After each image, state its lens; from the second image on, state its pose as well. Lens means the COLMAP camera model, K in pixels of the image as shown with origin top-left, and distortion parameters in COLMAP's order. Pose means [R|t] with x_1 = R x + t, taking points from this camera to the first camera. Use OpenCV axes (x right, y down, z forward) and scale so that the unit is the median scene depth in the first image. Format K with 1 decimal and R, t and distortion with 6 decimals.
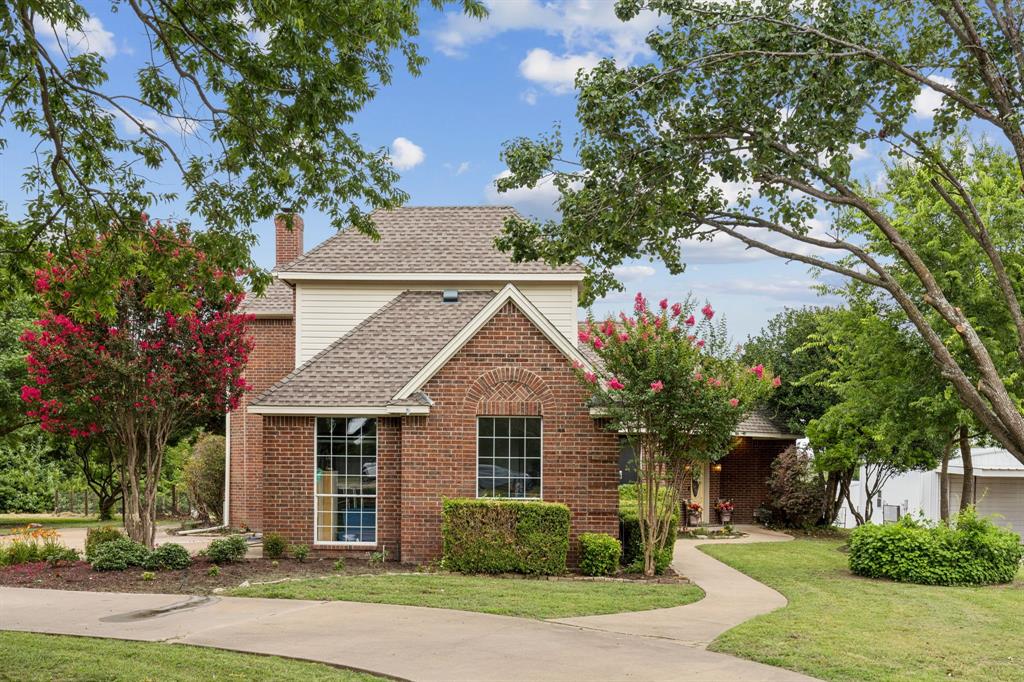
lens RADIAL K [[462.3, 0, 514.3], [0, 462.3, 336.6], [0, 0, 1]] dist [0.005308, -0.003122]
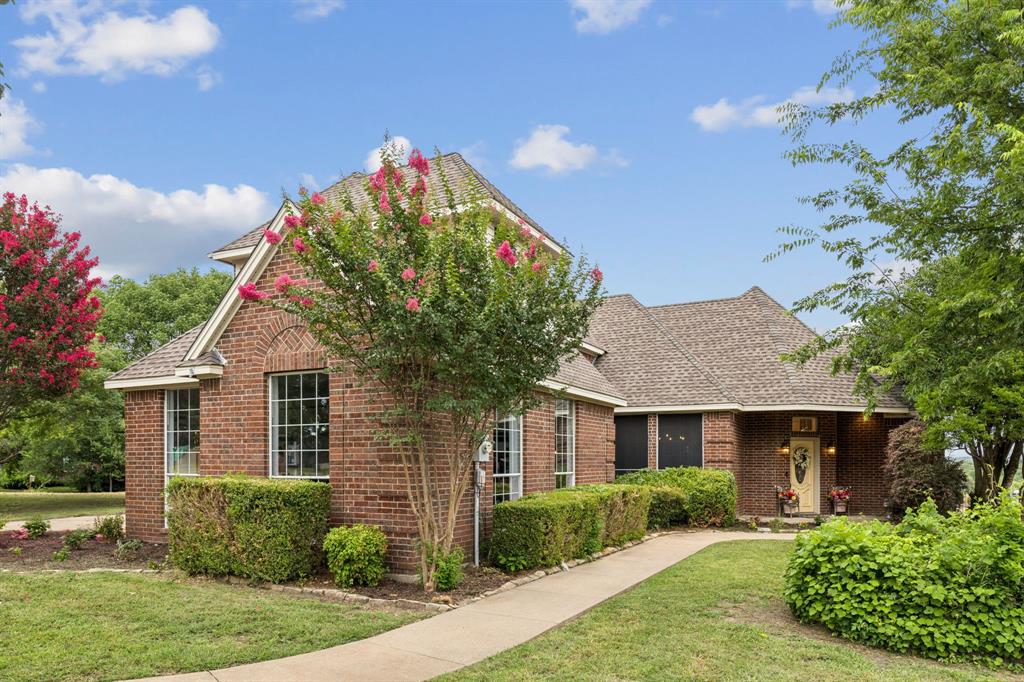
lens RADIAL K [[438.7, 0, 513.5], [0, 438.7, 344.0], [0, 0, 1]] dist [0.004098, -0.000814]
pose [[0.965867, -0.073849, -0.248287, 0.530075], [0.080266, 0.996648, 0.015808, 0.145015], [0.246288, -0.035197, 0.968557, 0.384443]]
